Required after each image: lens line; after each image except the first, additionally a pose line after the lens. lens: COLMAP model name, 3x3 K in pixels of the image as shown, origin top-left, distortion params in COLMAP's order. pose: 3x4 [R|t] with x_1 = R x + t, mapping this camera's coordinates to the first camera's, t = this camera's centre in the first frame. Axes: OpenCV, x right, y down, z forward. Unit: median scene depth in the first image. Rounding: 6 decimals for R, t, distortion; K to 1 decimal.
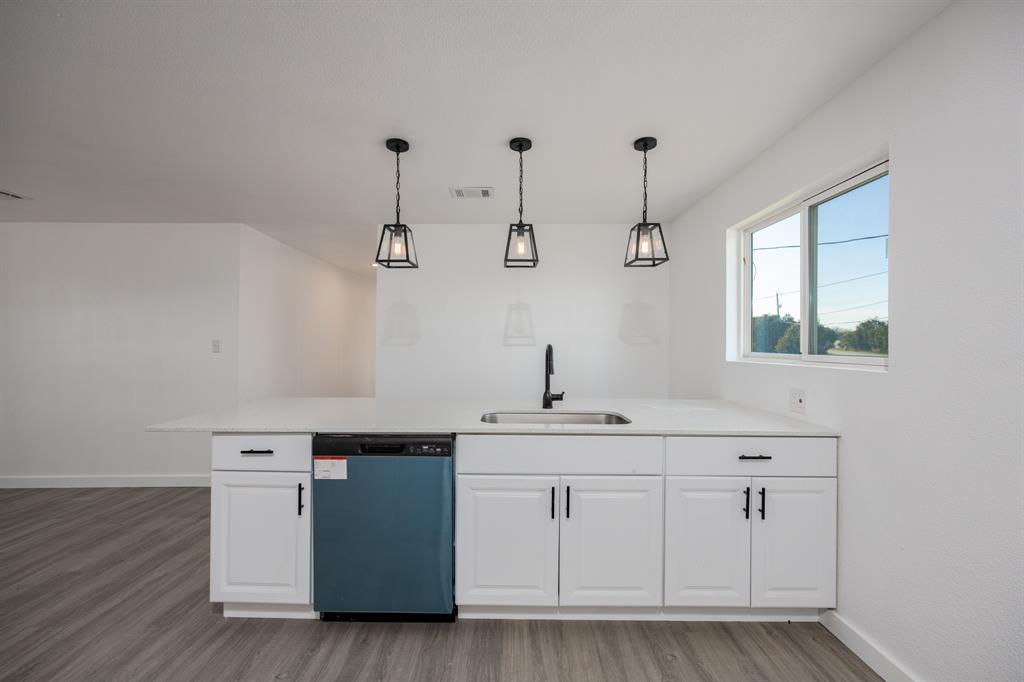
lens RADIAL K [[424.2, 0, 497.9], [0, 424.2, 346.5], [0, 0, 1]] dist [-0.001457, -0.000244]
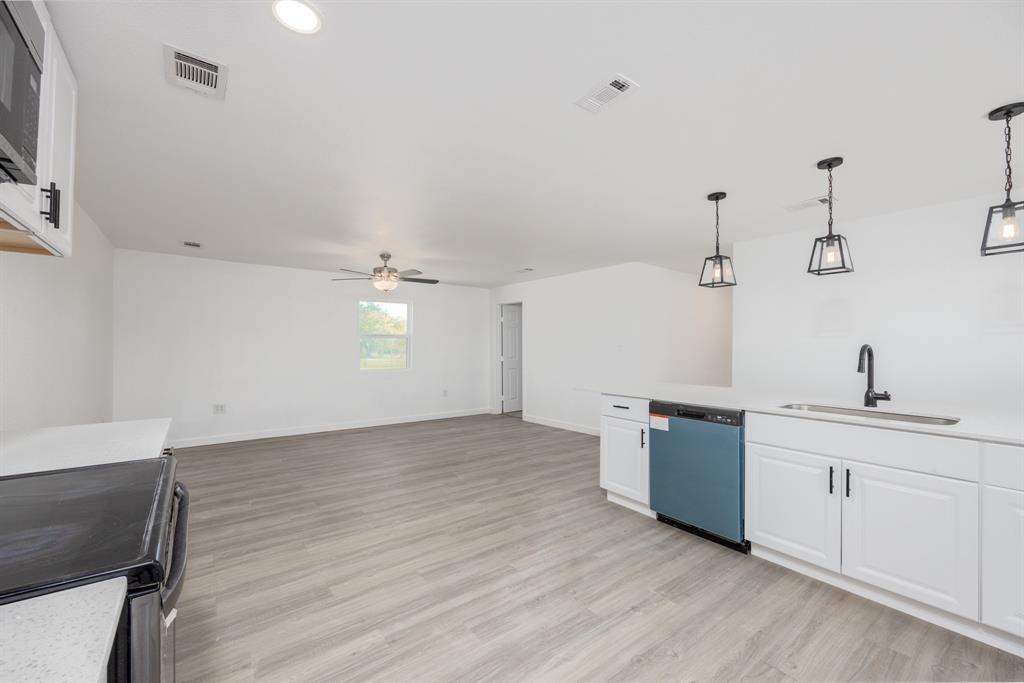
lens RADIAL K [[424.2, 0, 503.8], [0, 424.2, 341.1], [0, 0, 1]] dist [-0.001457, -0.000244]
pose [[0.602279, -0.009606, -0.798228, 0.520152], [-0.001375, 0.999914, -0.013071, 0.002769], [0.798285, 0.008970, 0.602213, -0.422934]]
